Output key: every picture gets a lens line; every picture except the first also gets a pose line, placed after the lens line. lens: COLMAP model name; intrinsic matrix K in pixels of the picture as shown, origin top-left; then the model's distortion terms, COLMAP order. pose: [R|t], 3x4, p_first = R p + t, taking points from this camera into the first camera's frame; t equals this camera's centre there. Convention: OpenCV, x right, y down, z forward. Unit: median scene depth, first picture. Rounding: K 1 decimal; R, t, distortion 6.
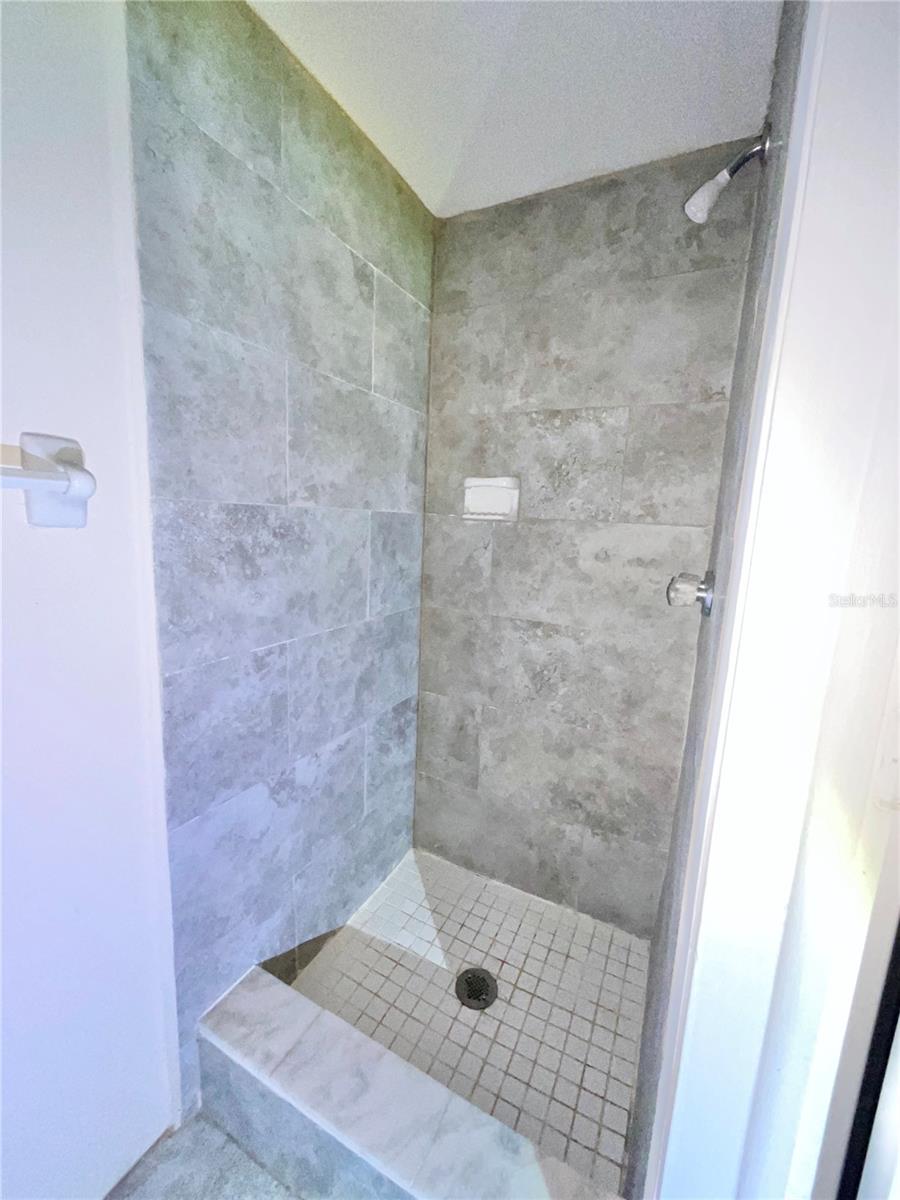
lens RADIAL K [[489.3, 0, 449.3], [0, 489.3, 599.3], [0, 0, 1]] dist [0.000671, 0.000243]
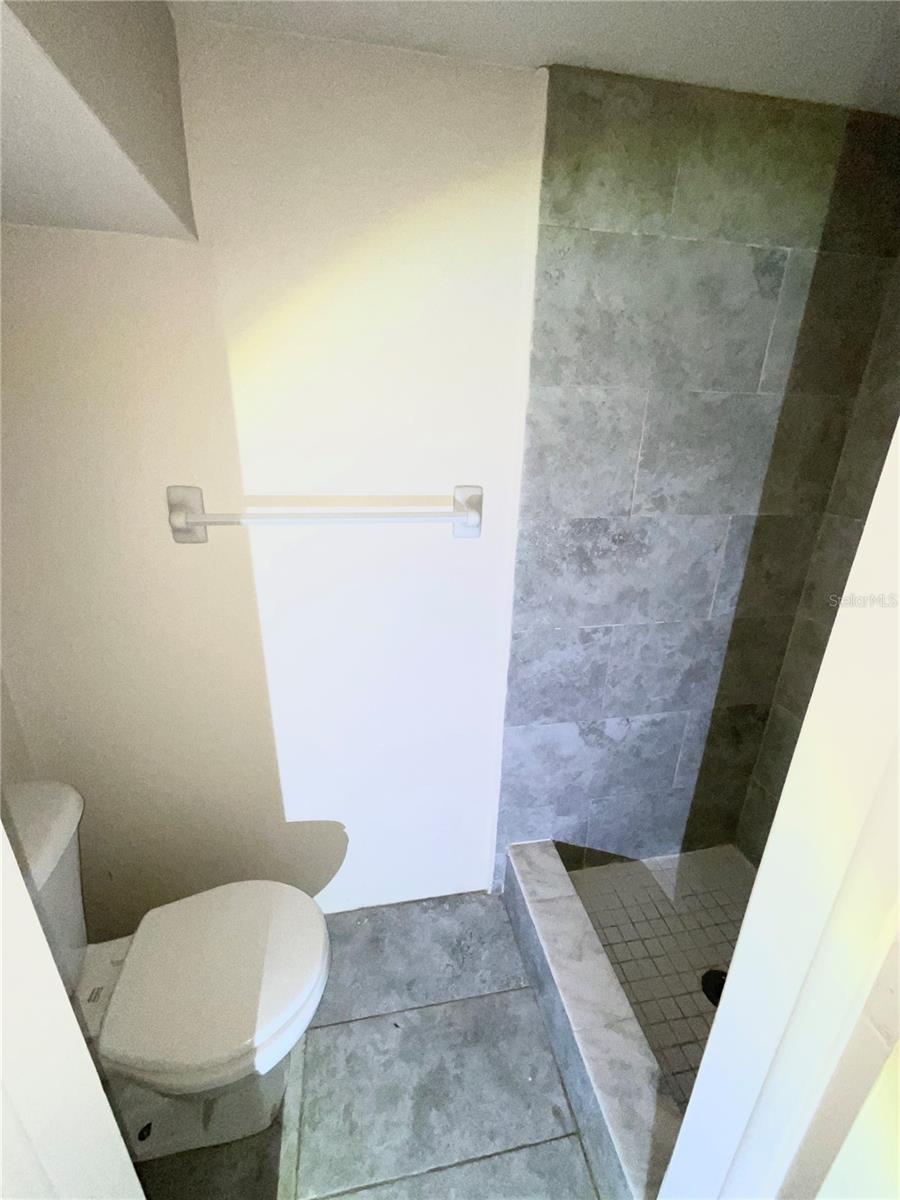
lens RADIAL K [[489.3, 0, 452.2], [0, 489.3, 602.9], [0, 0, 1]] dist [0.000671, 0.000243]
pose [[0.619055, 0.239575, -0.747914, 0.340403], [-0.120594, 0.970038, 0.210910, -0.187924], [0.776034, -0.040371, 0.629398, -0.087171]]
